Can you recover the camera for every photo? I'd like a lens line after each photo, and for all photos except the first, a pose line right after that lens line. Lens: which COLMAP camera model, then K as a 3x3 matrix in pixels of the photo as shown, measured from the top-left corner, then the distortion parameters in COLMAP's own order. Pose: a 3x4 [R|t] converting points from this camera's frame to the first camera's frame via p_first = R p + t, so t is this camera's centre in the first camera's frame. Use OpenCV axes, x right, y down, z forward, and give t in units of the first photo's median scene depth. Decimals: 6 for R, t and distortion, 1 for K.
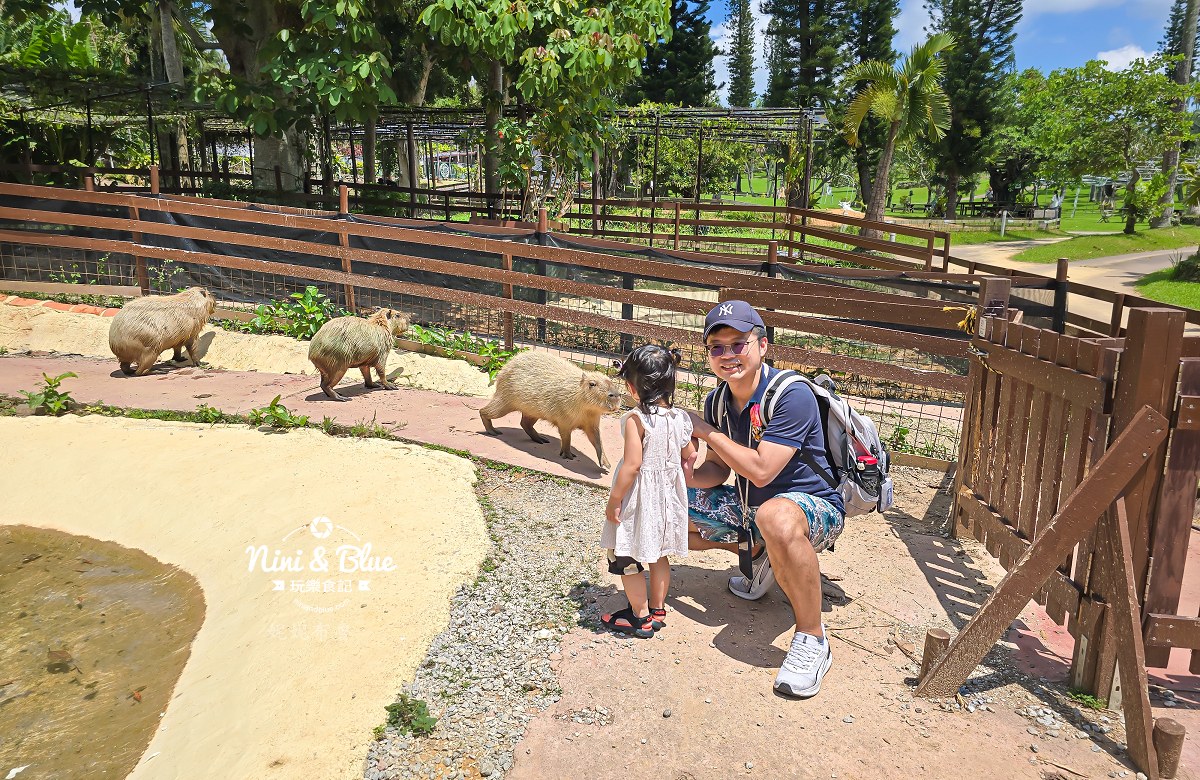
lens RADIAL K [[832.2, 0, 604.2], [0, 832.2, 422.7], [0, 0, 1]] dist [0.059727, -0.042505]
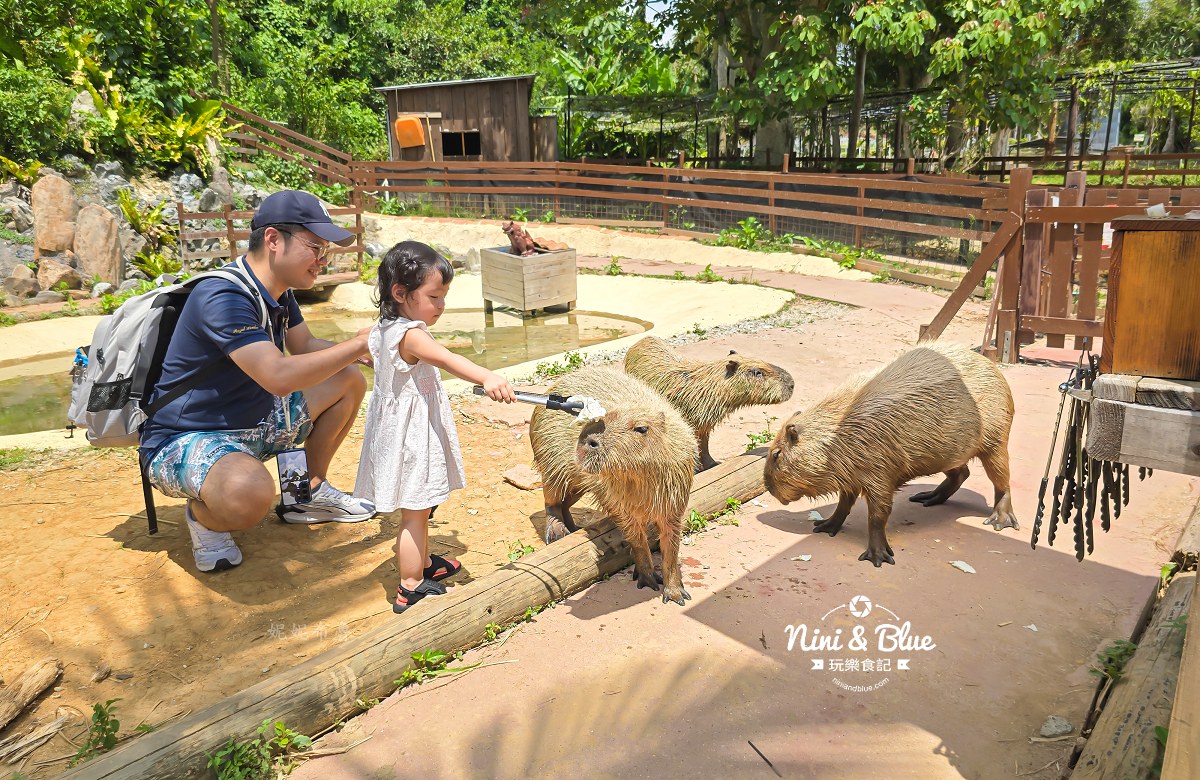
lens RADIAL K [[832.2, 0, 604.2], [0, 832.2, 422.7], [0, 0, 1]] dist [0.059727, -0.042505]
pose [[0.821519, 0.115070, -0.558450, 0.285152], [-0.106547, 0.993153, 0.047903, 0.144829], [0.560138, 0.020147, 0.828154, -0.386013]]
